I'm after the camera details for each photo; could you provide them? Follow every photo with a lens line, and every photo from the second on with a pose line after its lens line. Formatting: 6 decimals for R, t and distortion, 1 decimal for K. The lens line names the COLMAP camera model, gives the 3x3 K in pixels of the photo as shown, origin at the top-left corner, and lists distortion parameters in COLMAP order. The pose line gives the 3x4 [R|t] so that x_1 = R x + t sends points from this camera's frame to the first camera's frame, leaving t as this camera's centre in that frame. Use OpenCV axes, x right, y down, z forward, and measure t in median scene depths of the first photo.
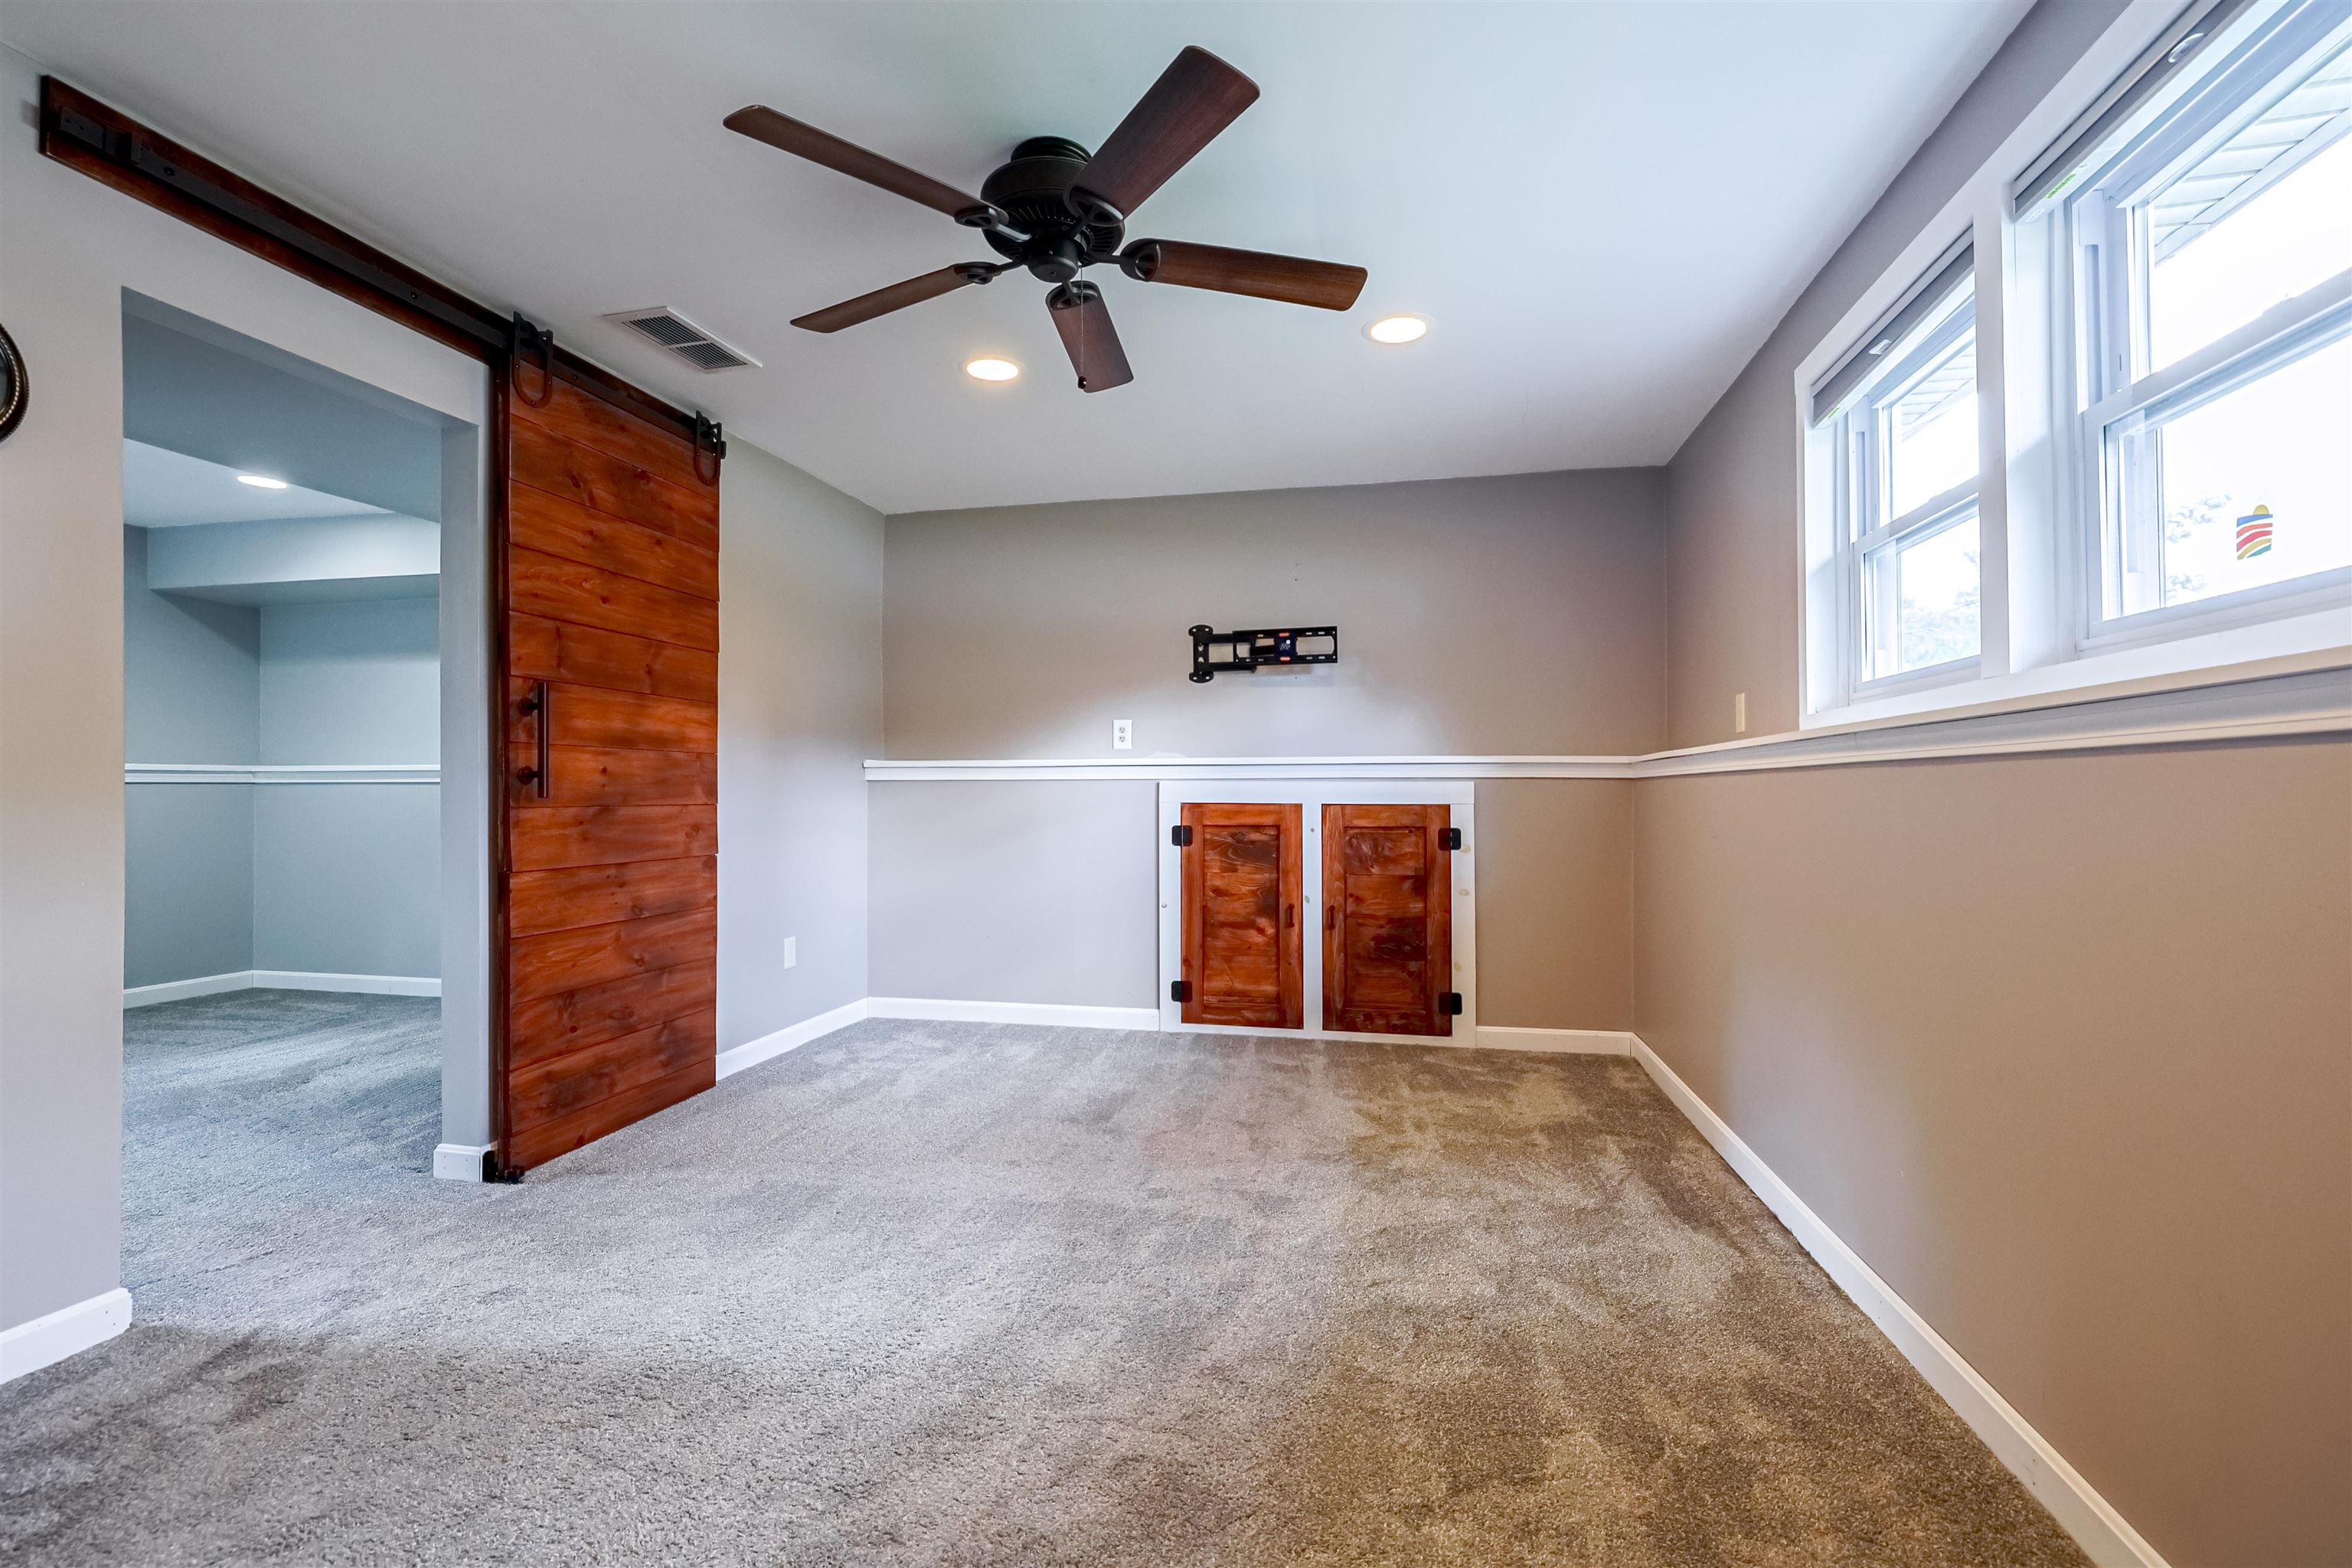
lens RADIAL K [[1054.4, 0, 1168.5], [0, 1054.4, 787.0], [0, 0, 1]] dist [-0.001153, 0.000012]
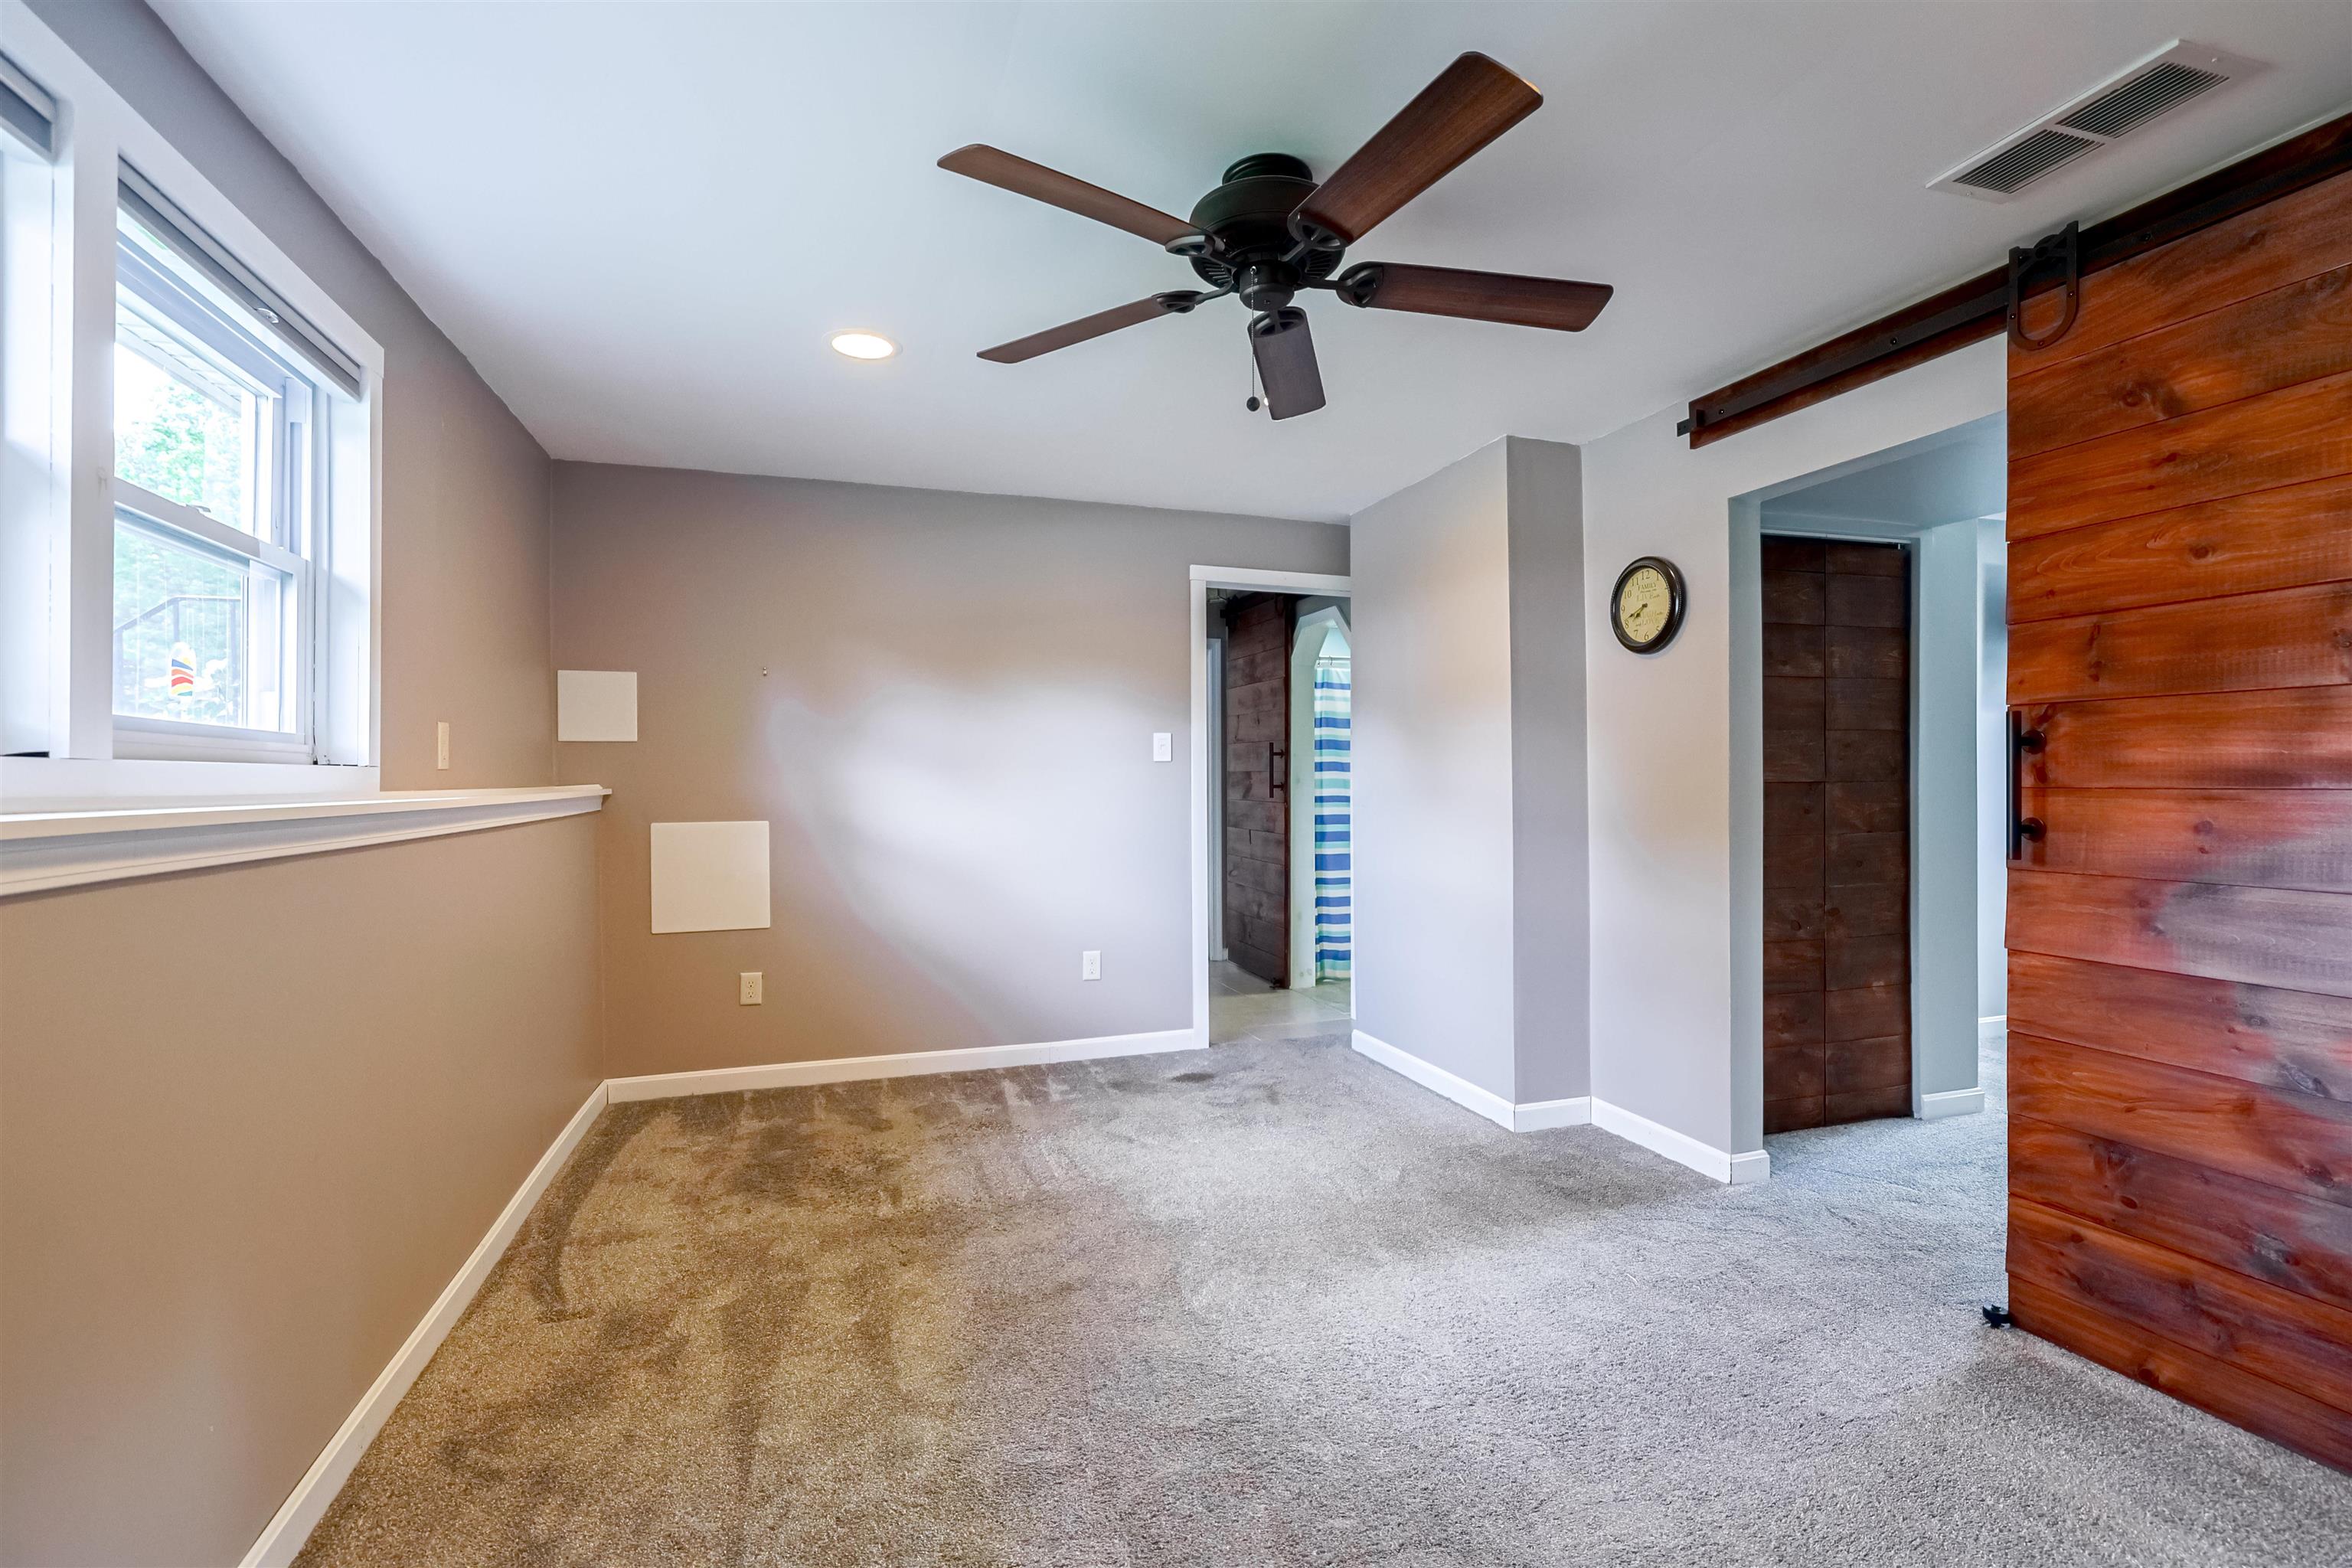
lens RADIAL K [[1053.4, 0, 1183.3], [0, 1053.4, 783.1], [0, 0, 1]] dist [0.000014, -0.000322]
pose [[-0.857731, 0.009292, -0.514015, 0.262456], [0.010297, 0.999947, 0.000894, -0.041779], [0.513996, -0.004526, -0.857781, 1.069279]]
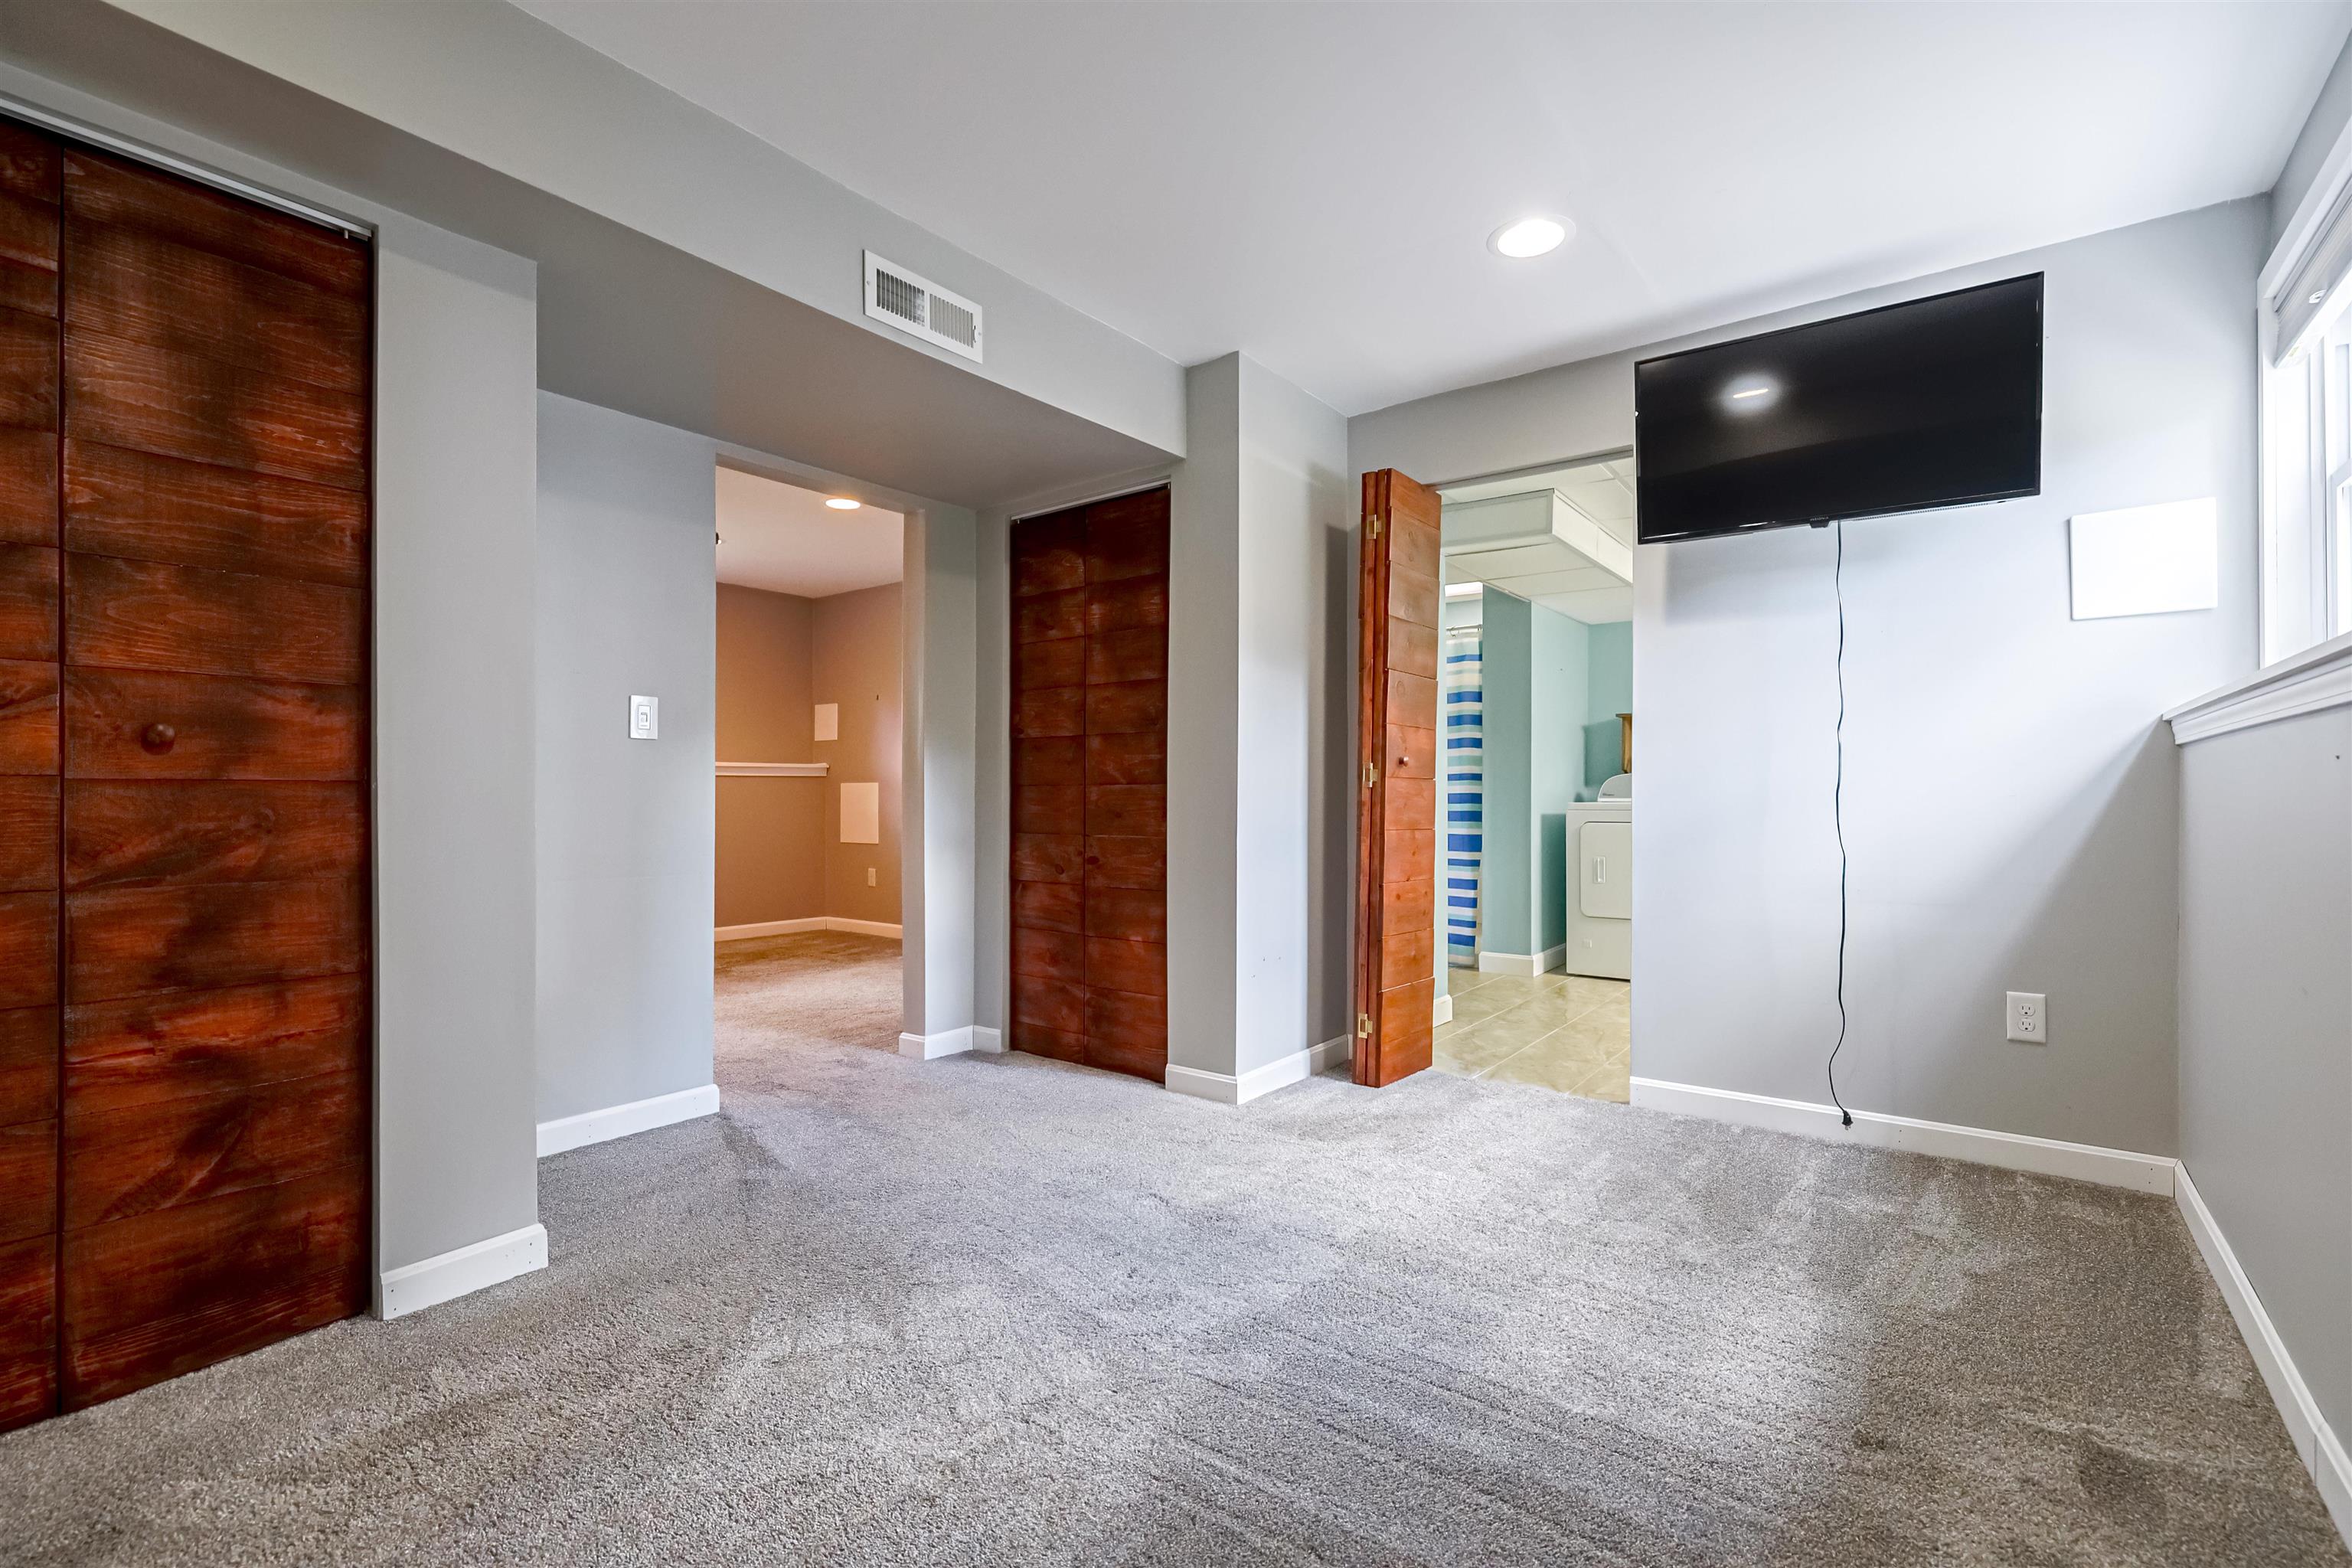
lens RADIAL K [[1053.4, 0, 1183.3], [0, 1053.4, 783.1], [0, 0, 1]] dist [0.000014, -0.000322]
pose [[-0.910277, 0.010012, 0.413878, -1.266016], [0.005018, 0.999901, -0.013151, 0.024295], [-0.413969, -0.009894, -0.910237, 1.431572]]
